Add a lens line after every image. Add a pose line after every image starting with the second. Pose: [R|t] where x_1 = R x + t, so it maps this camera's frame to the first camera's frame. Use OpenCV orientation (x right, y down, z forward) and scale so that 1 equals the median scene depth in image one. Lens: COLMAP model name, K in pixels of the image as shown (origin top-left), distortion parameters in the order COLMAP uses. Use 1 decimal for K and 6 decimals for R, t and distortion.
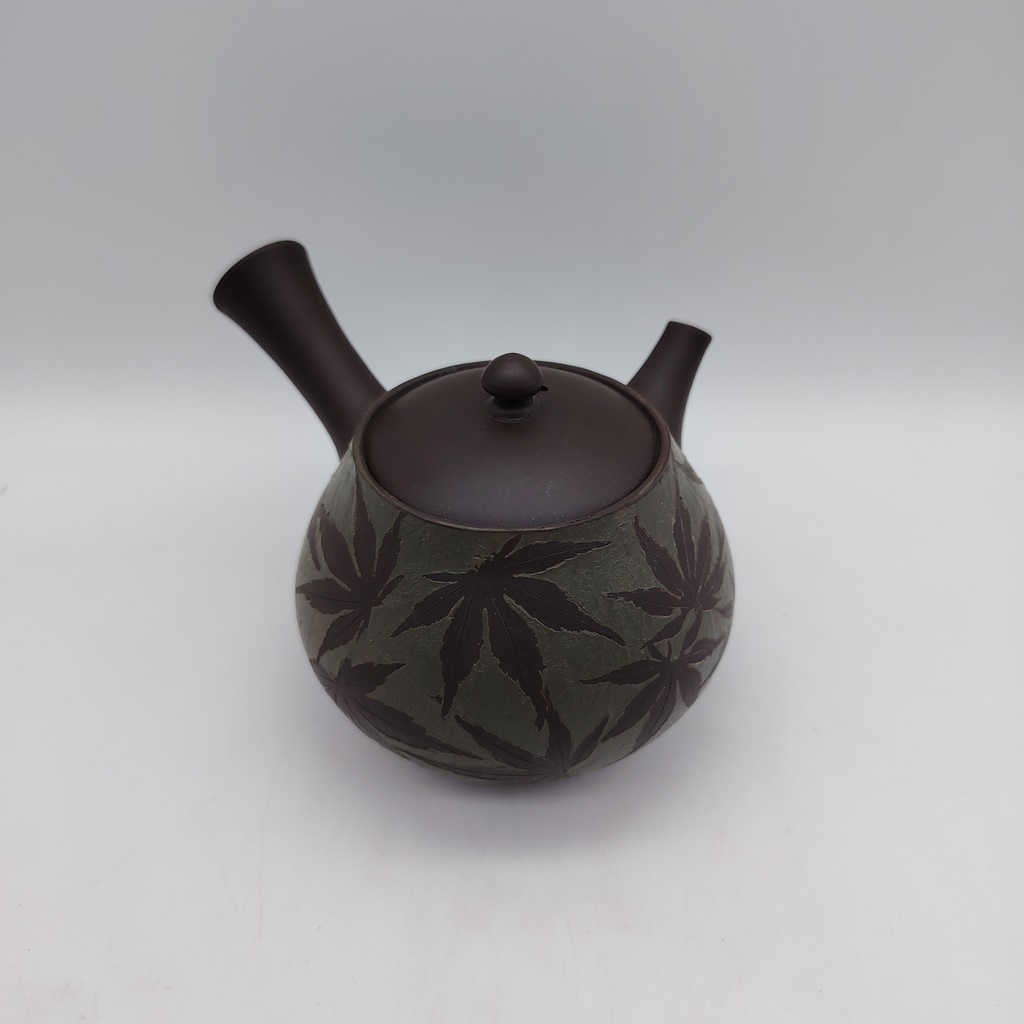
lens RADIAL K [[1023.9, 0, 512.0], [0, 1023.9, 512.0], [0, 0, 1]] dist [0.006397, -0.001288]
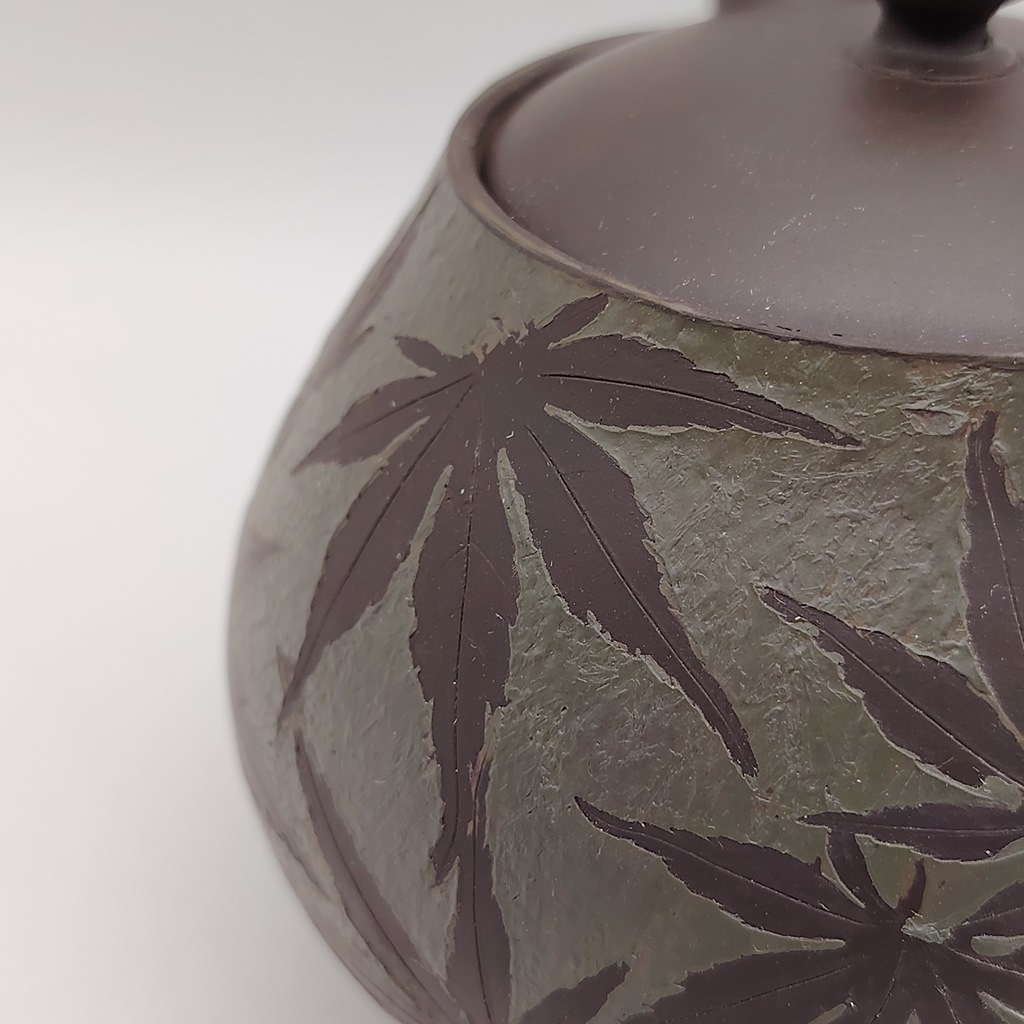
lens RADIAL K [[1968.8, 0, 523.0], [0, 1968.8, 512.2], [0, 0, 1]] dist [0.240746, -1.258812]
pose [[0.697240, 0.383779, -0.605450, 0.381097], [-0.449331, 0.892074, 0.048012, 0.062351], [0.558532, 0.238572, 0.794434, 0.471921]]
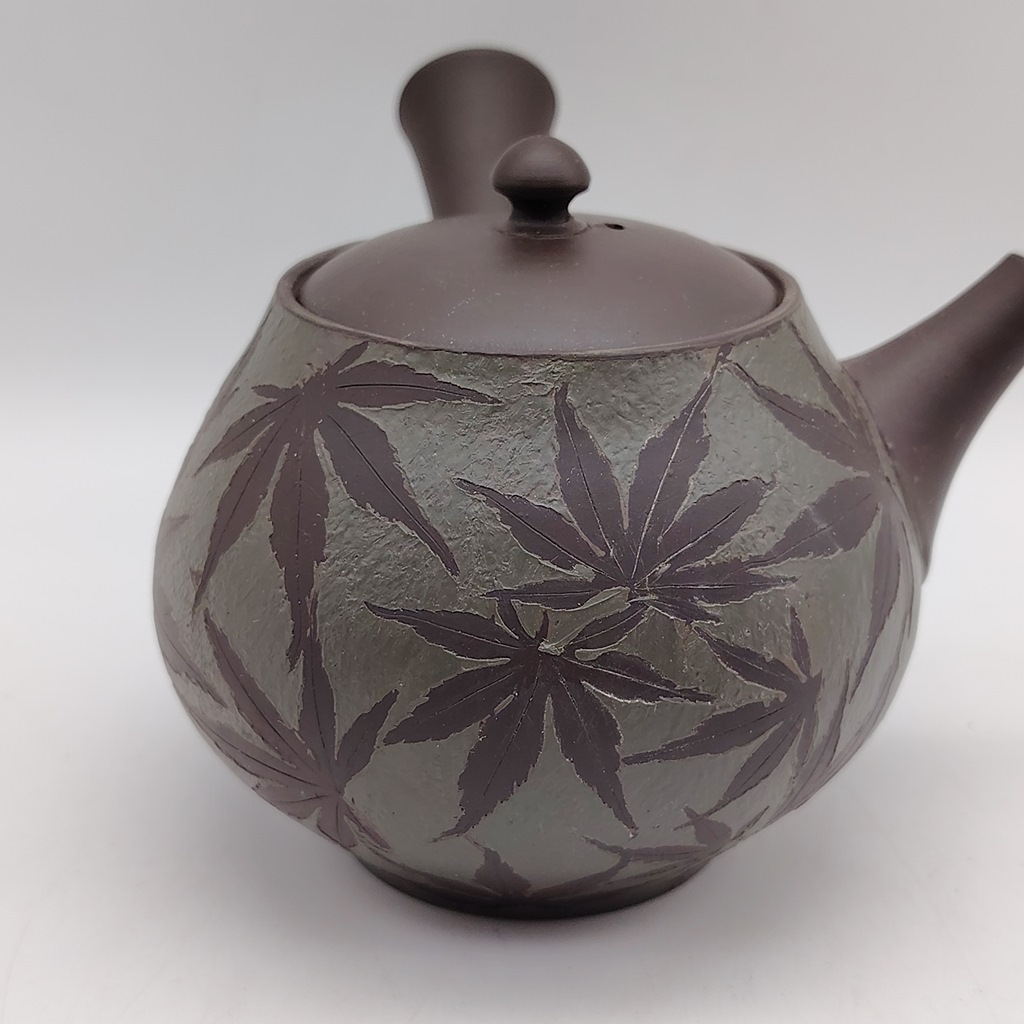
lens RADIAL K [[1968.8, 0, 523.0], [0, 1968.8, 512.2], [0, 0, 1]] dist [0.240746, -1.258812]
pose [[0.772483, 0.237319, -0.589025, 0.771585], [-0.391294, 0.908423, -0.147162, 0.242699], [0.500159, 0.344162, 0.794603, 0.123537]]
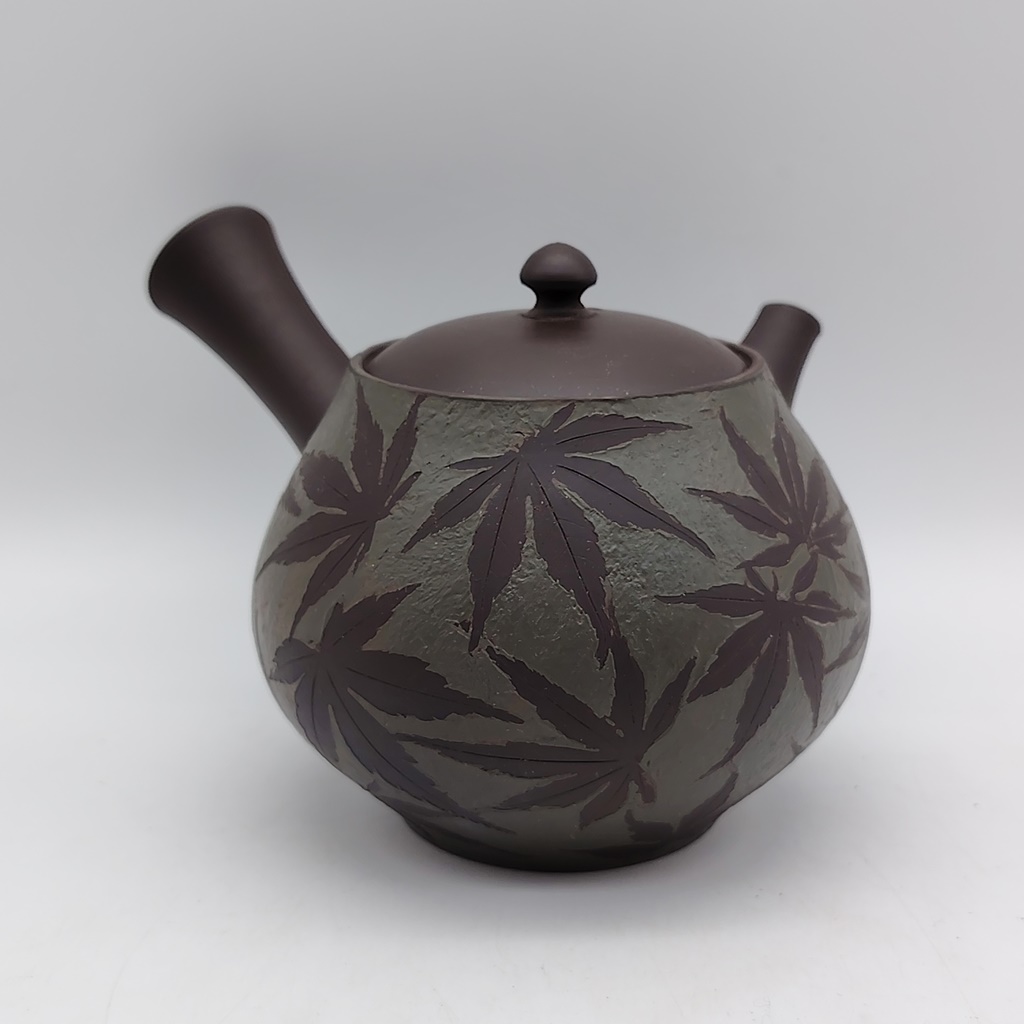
lens RADIAL K [[1968.8, 0, 523.0], [0, 1968.8, 512.2], [0, 0, 1]] dist [0.240746, -1.258812]
pose [[0.999968, -0.000182, 0.007983, -0.040492], [0.003155, 0.927404, -0.374048, 0.629260], [-0.007335, 0.374061, 0.927375, -0.346985]]
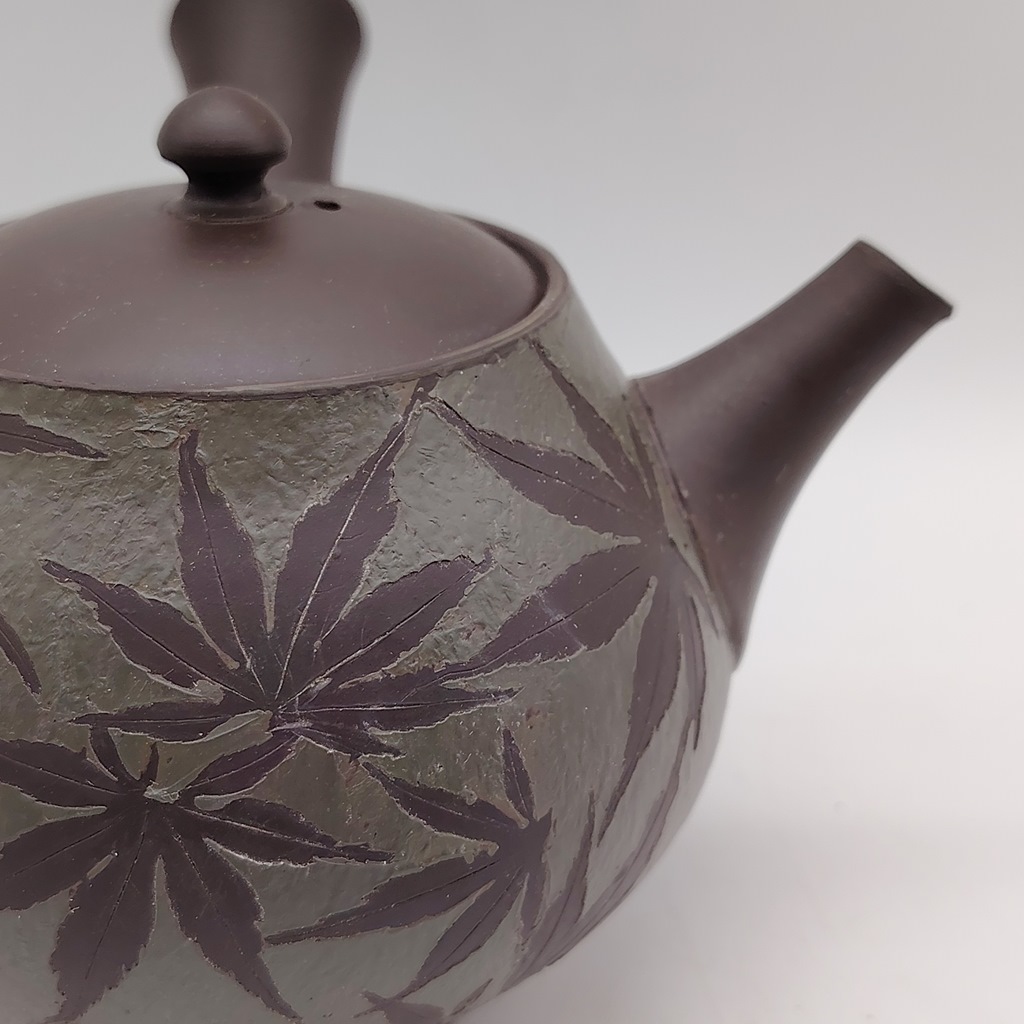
lens RADIAL K [[1968.8, 0, 523.0], [0, 1968.8, 512.2], [0, 0, 1]] dist [0.240746, -1.258812]
pose [[0.747781, 0.273242, -0.605114, 0.729543], [-0.404759, 0.910058, -0.089247, 0.053128], [0.526302, 0.311663, 0.791121, 0.422147]]
